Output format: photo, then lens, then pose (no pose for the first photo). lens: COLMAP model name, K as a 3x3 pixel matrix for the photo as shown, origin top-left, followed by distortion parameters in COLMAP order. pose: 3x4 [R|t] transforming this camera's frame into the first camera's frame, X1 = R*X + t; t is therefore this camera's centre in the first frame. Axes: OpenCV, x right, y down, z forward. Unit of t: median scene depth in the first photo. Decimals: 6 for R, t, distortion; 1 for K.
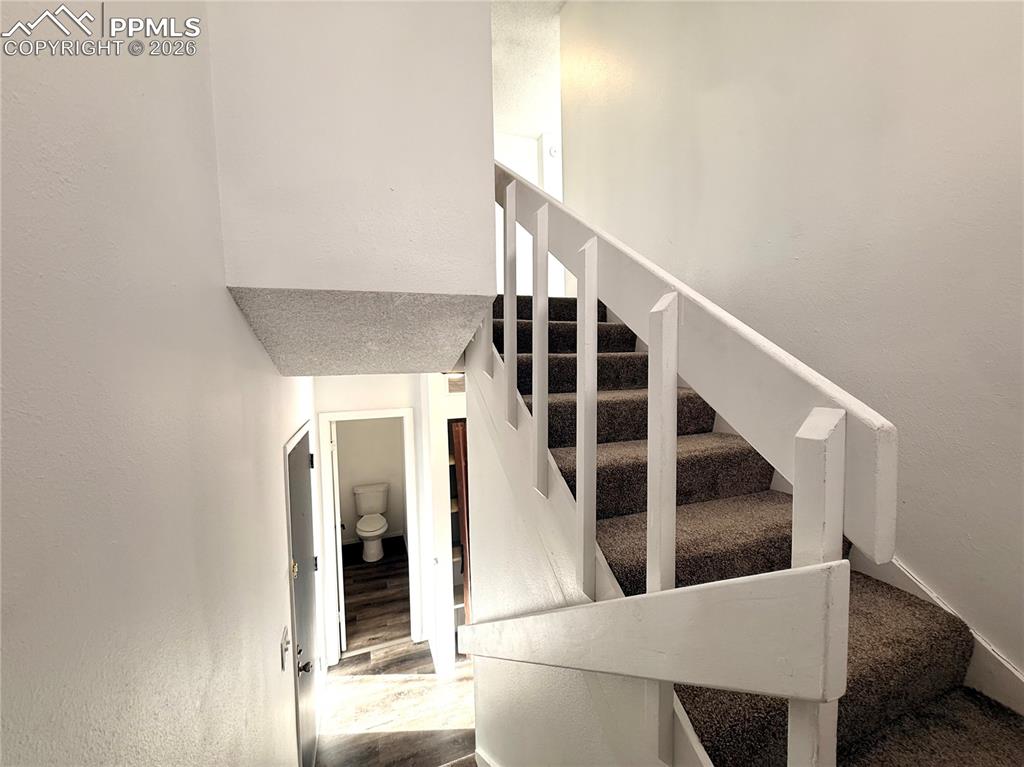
lens RADIAL K [[412.3, 0, 515.1], [0, 412.3, 388.3], [0, 0, 1]] dist [0.000337, -0.000090]
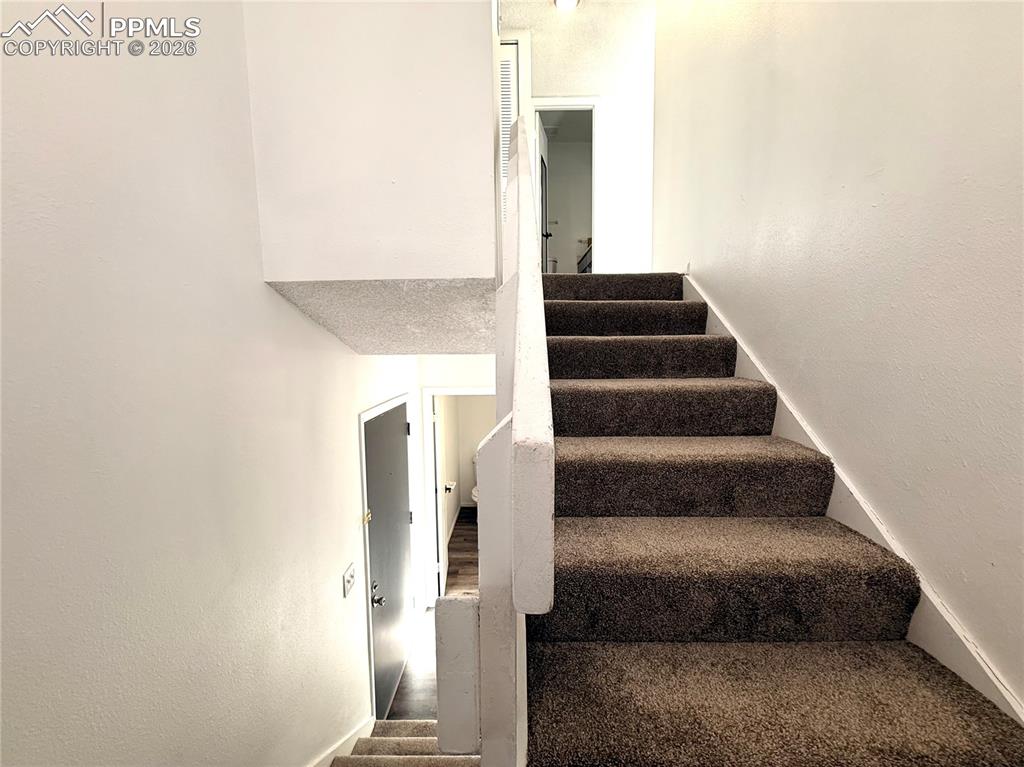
lens RADIAL K [[412.3, 0, 515.1], [0, 412.3, 388.3], [0, 0, 1]] dist [0.000337, -0.000090]
pose [[0.930932, 0.050694, -0.361657, 0.338450], [-0.033389, 0.997986, 0.053943, -0.014001], [0.363663, -0.038142, 0.930749, 0.081805]]
